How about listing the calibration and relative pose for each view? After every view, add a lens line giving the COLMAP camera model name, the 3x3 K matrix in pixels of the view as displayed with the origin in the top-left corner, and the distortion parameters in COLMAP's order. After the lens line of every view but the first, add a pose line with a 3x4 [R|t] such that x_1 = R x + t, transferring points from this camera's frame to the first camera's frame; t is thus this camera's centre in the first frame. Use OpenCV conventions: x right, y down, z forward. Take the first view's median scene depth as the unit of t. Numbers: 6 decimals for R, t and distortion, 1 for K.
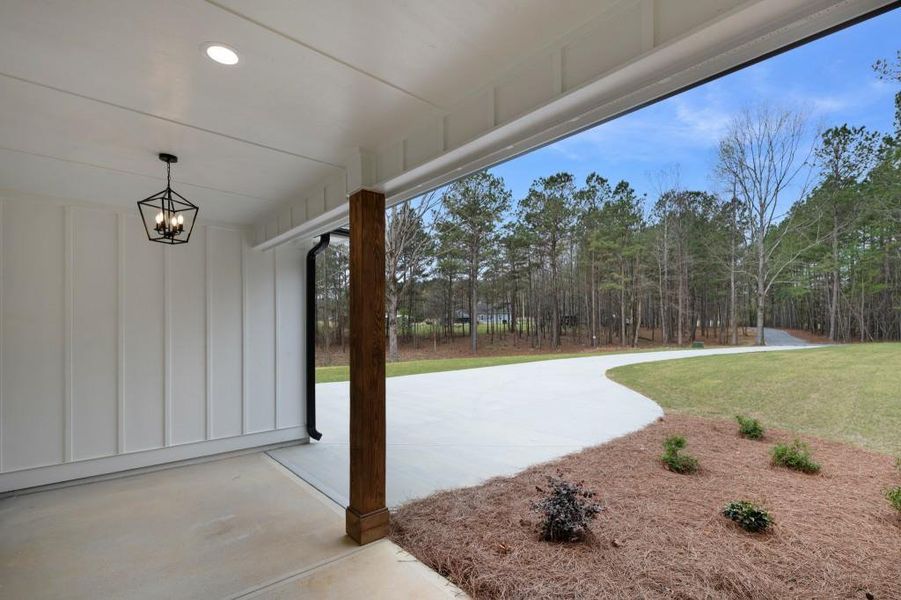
lens RADIAL K [[417.8, 0, 448.7], [0, 417.8, 326.0], [0, 0, 1]] dist [0.001102, 0.000251]
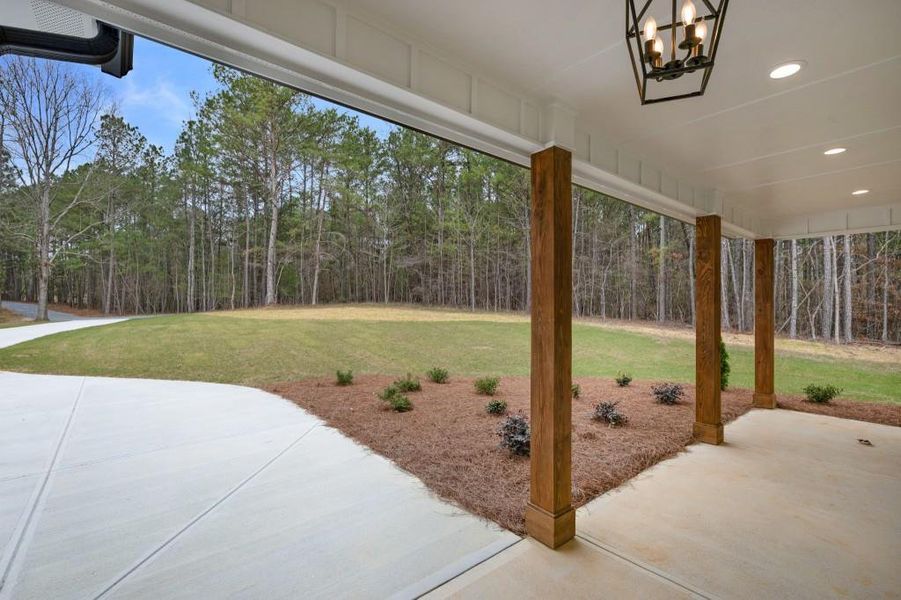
lens RADIAL K [[399.4, 0, 450.5], [0, 399.4, 300.0], [0, 0, 1]] dist [0.000658, 0.000249]
pose [[0.027963, 0.006884, 0.999585, -1.093665], [-0.010004, 0.999928, -0.006607, -0.004829], [-0.999559, -0.009815, 0.028030, 1.224035]]
